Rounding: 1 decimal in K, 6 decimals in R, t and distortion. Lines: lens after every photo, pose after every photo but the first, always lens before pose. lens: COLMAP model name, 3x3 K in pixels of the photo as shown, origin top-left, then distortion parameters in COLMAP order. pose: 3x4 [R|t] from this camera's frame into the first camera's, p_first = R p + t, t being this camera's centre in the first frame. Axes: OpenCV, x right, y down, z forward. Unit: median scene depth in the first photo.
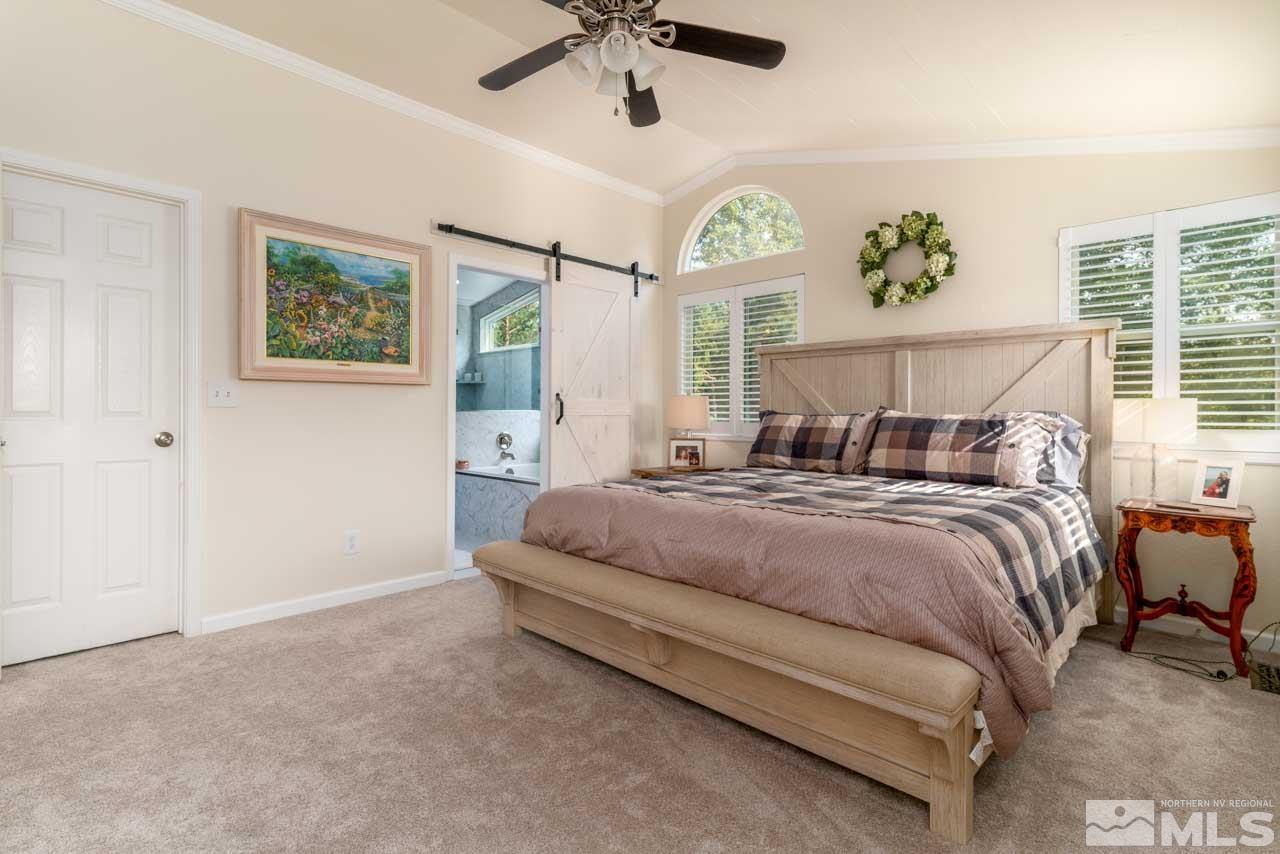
lens RADIAL K [[607.5, 0, 641.4], [0, 607.5, 416.6], [0, 0, 1]] dist [0.004287, 0.000743]
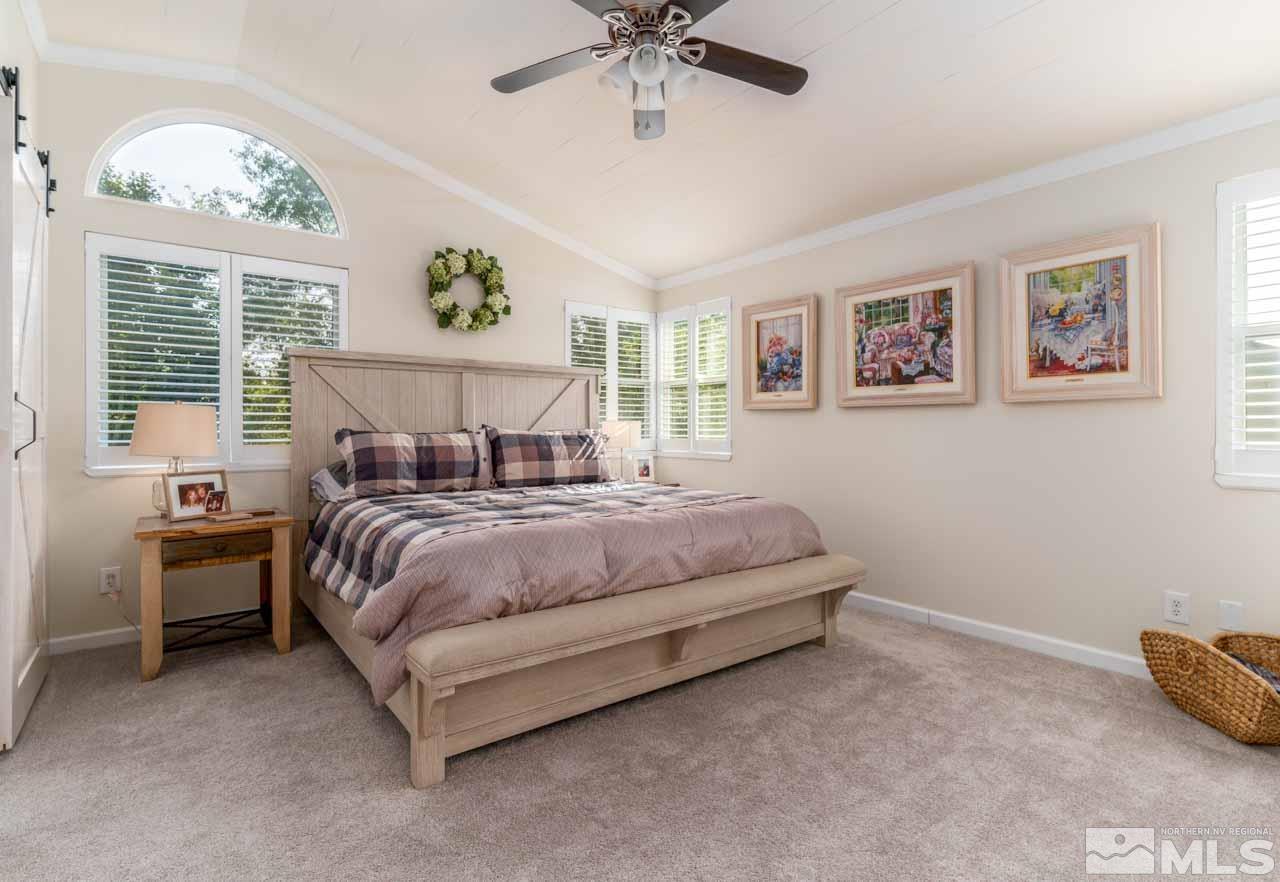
lens RADIAL K [[637.6, 0, 641.5], [0, 637.6, 434.8], [0, 0, 1]] dist [-0.006148, -0.000200]
pose [[0.150580, -0.010944, 0.988537, -0.671839], [0.011432, 0.999891, 0.009328, -0.006050], [-0.988532, 0.009896, 0.150689, 0.542857]]
